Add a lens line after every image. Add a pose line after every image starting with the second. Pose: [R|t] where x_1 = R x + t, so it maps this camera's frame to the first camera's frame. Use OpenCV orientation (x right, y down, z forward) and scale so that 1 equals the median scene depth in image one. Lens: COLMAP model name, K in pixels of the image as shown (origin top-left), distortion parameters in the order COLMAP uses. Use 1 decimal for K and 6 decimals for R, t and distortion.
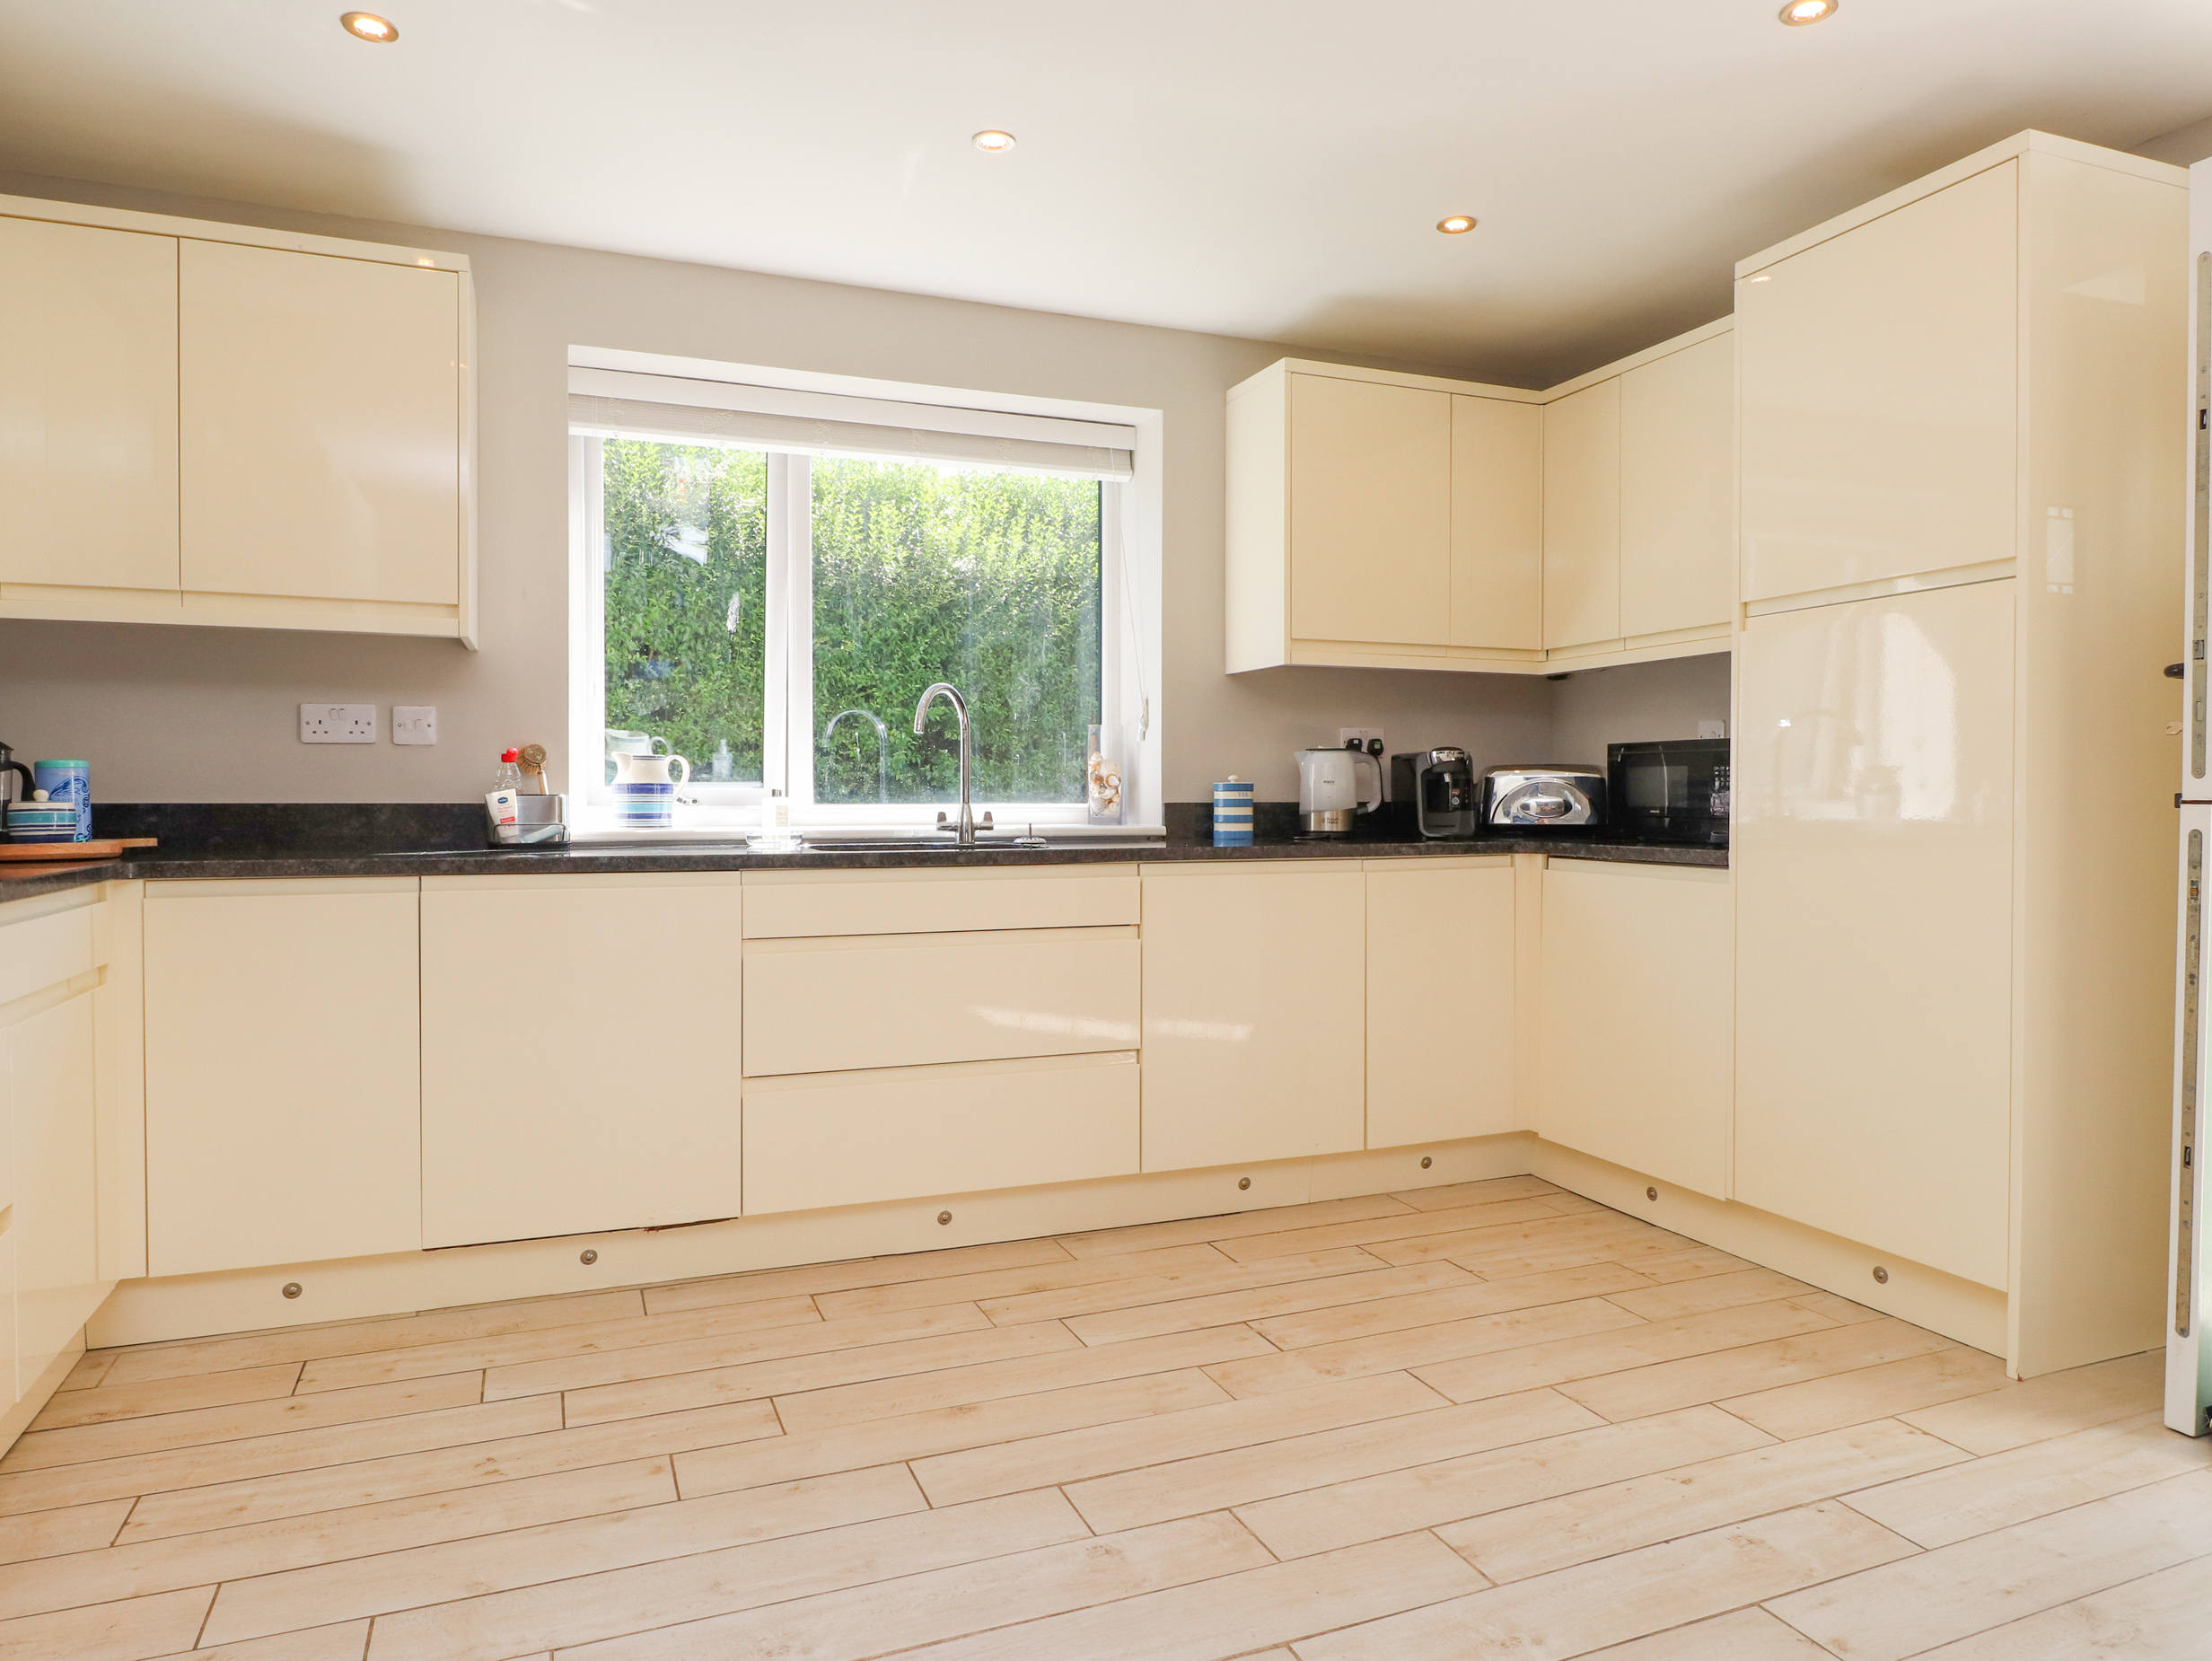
lens RADIAL K [[1382.9, 0, 1099.6], [0, 1382.9, 825.4], [0, 0, 1]] dist [0.002450, -0.005382]
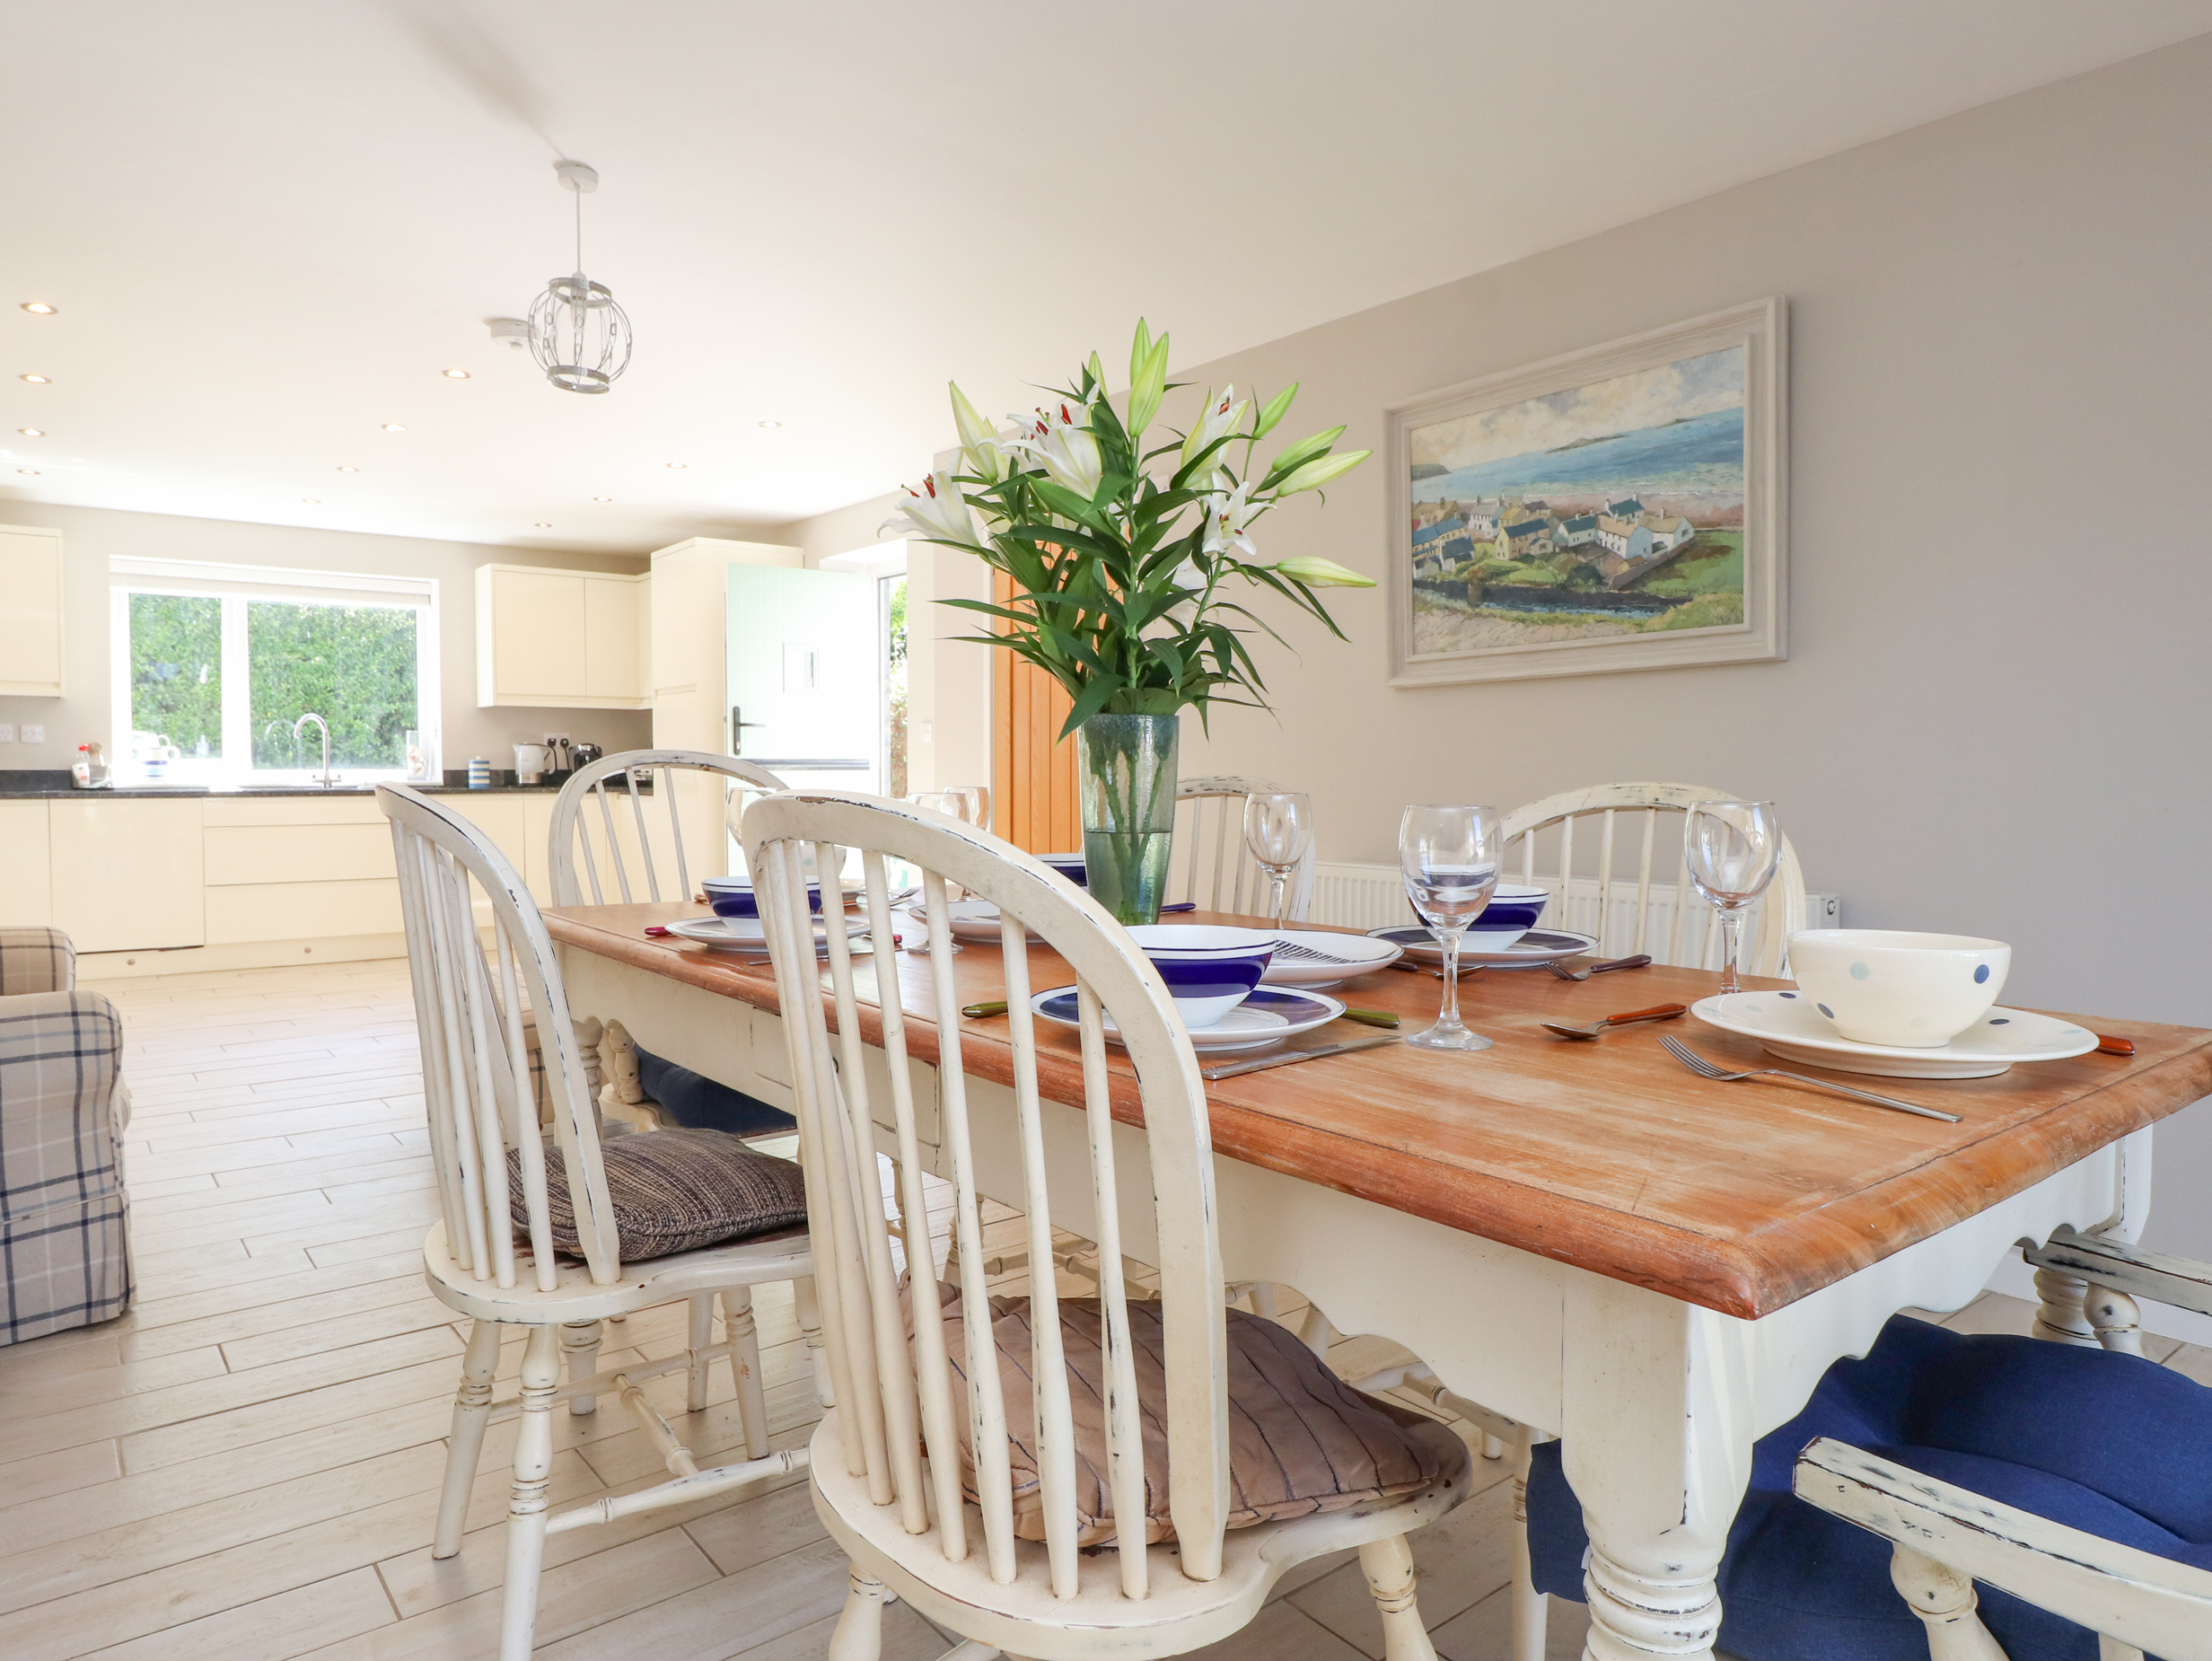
lens RADIAL K [[1382.9, 0, 1094.1], [0, 1382.9, 819.5], [0, 0, 1]] dist [0.002450, -0.005382]
pose [[0.961437, -0.010507, 0.274824, 0.416513], [0.005855, 0.999825, 0.017740, 0.027557], [-0.274962, -0.015447, 0.961331, -1.263591]]
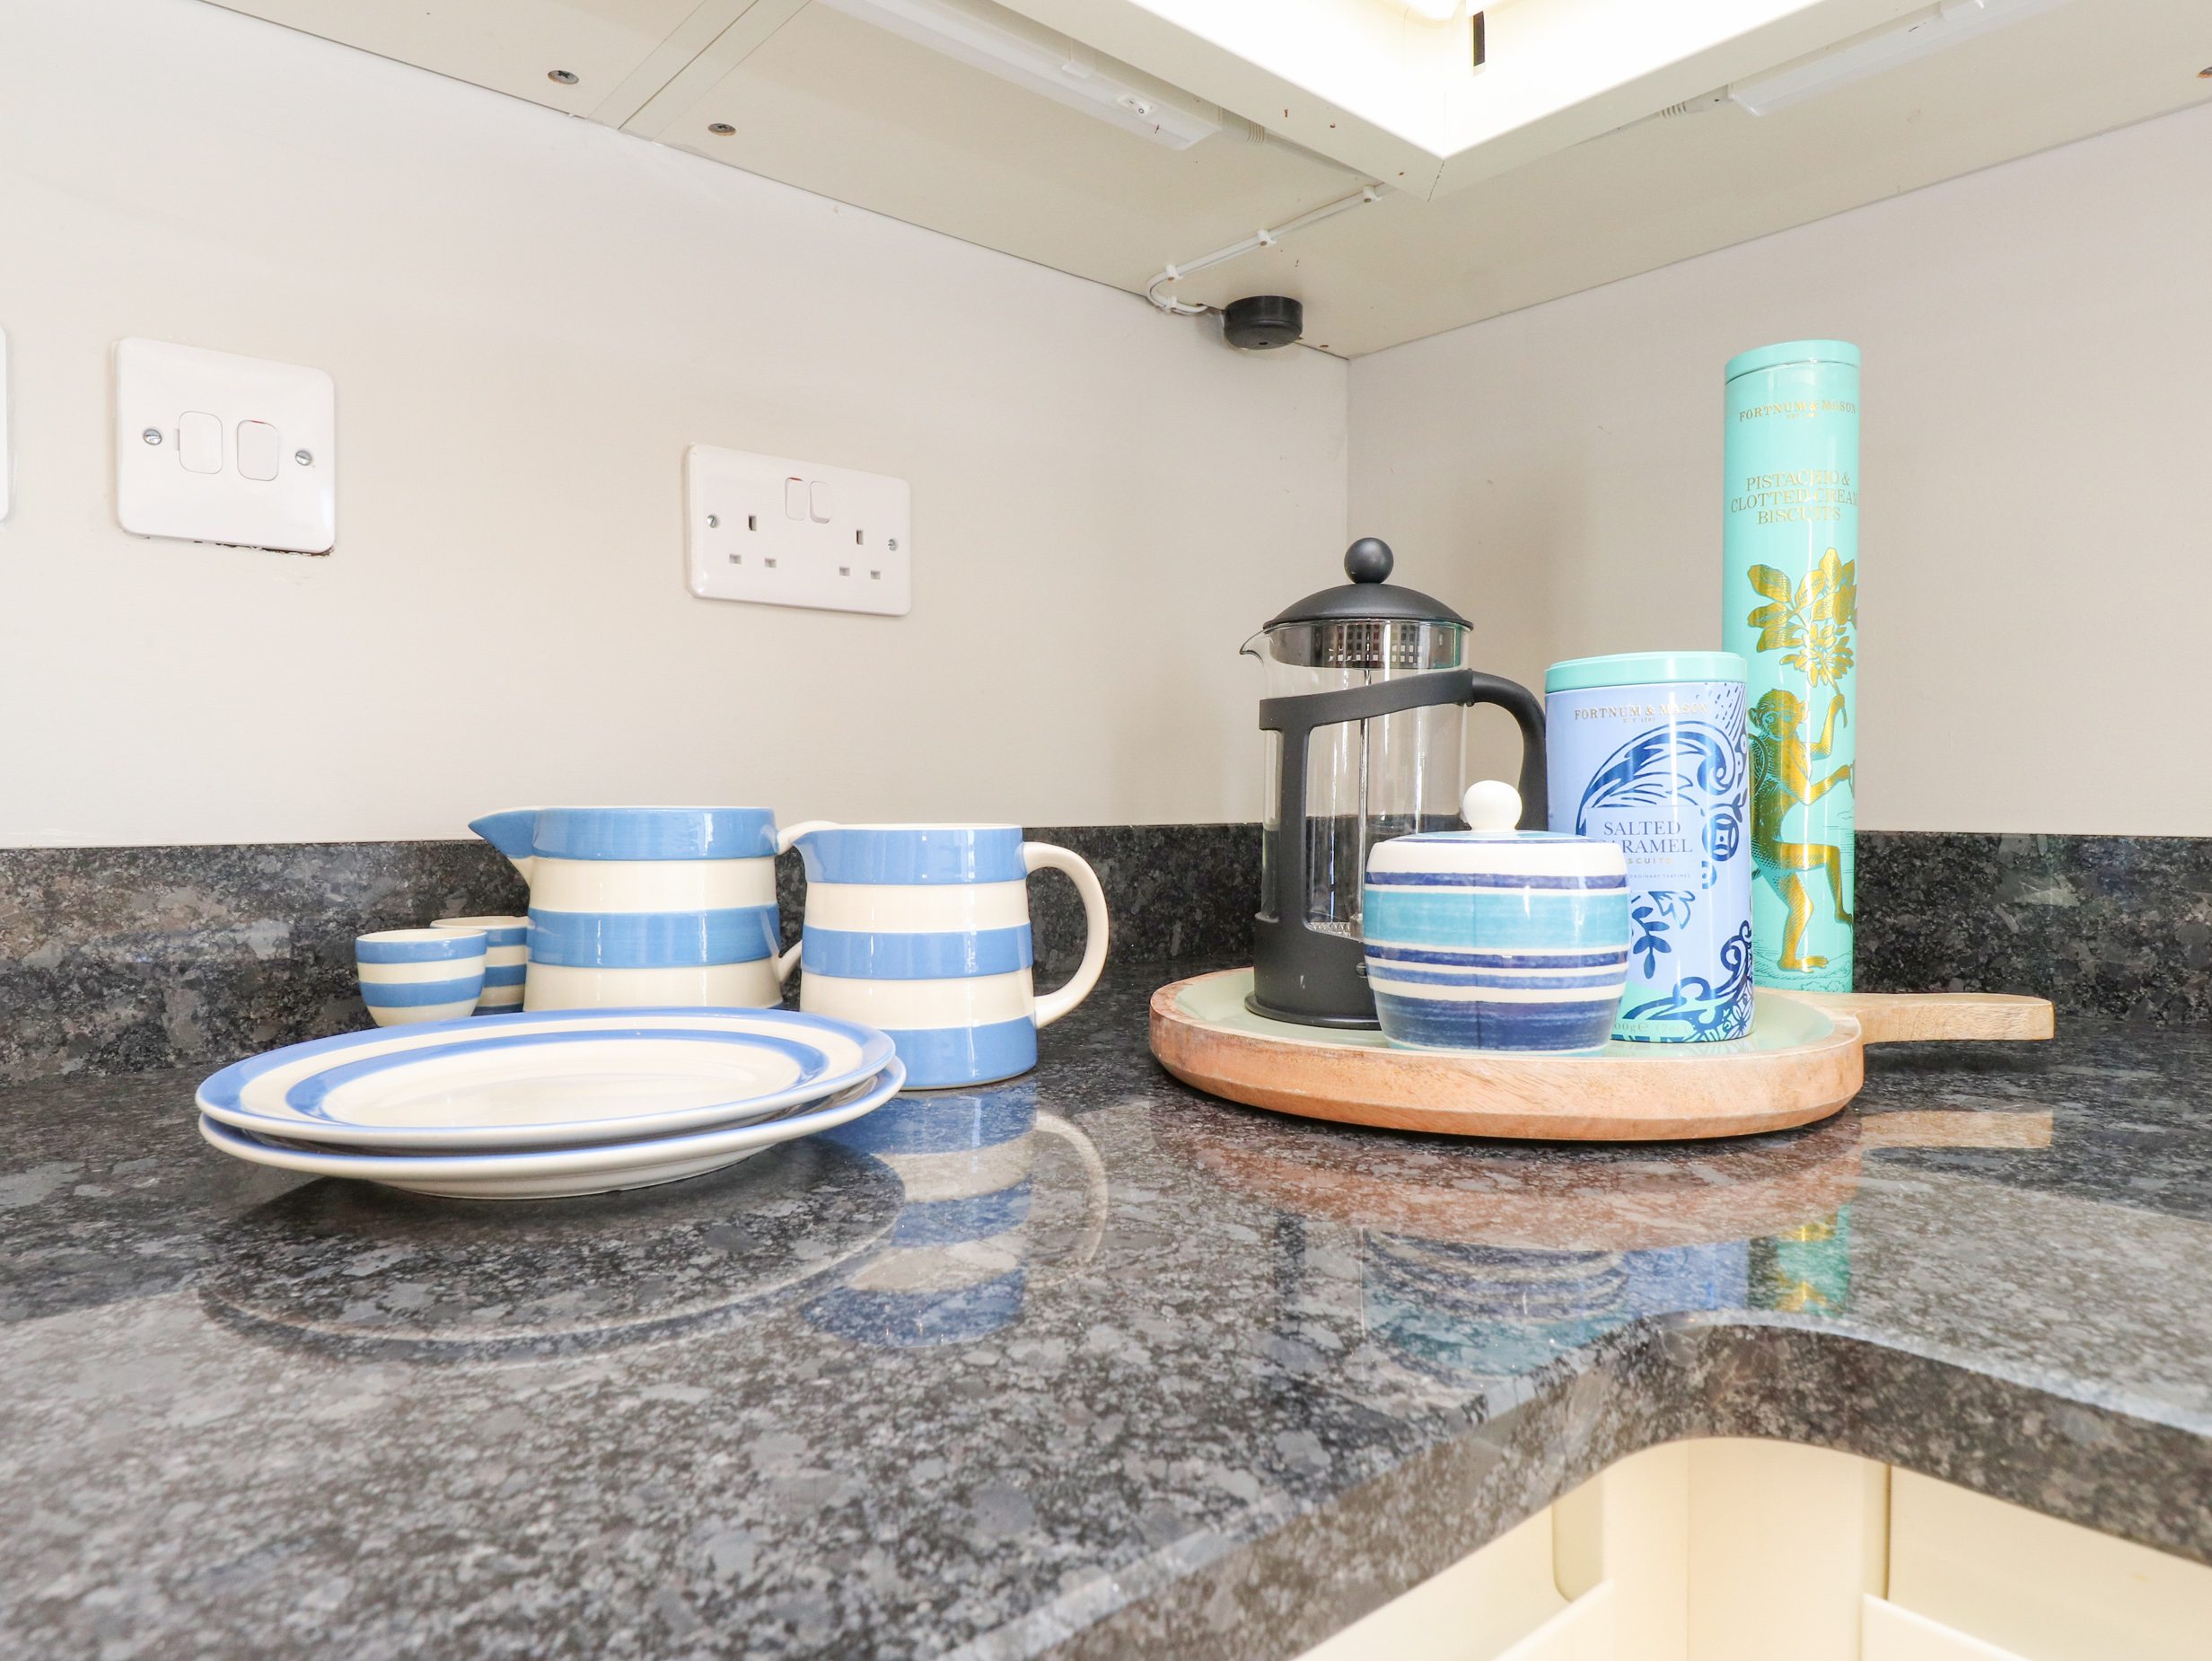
lens RADIAL K [[1382.9, 0, 1106.7], [0, 1382.9, 831.3], [0, 0, 1]] dist [0.002450, -0.005382]
pose [[0.326905, 0.012650, -0.944972, -0.396604], [-0.016718, 0.999831, 0.007601, -0.012564], [0.944909, 0.013314, 0.327062, 0.595599]]
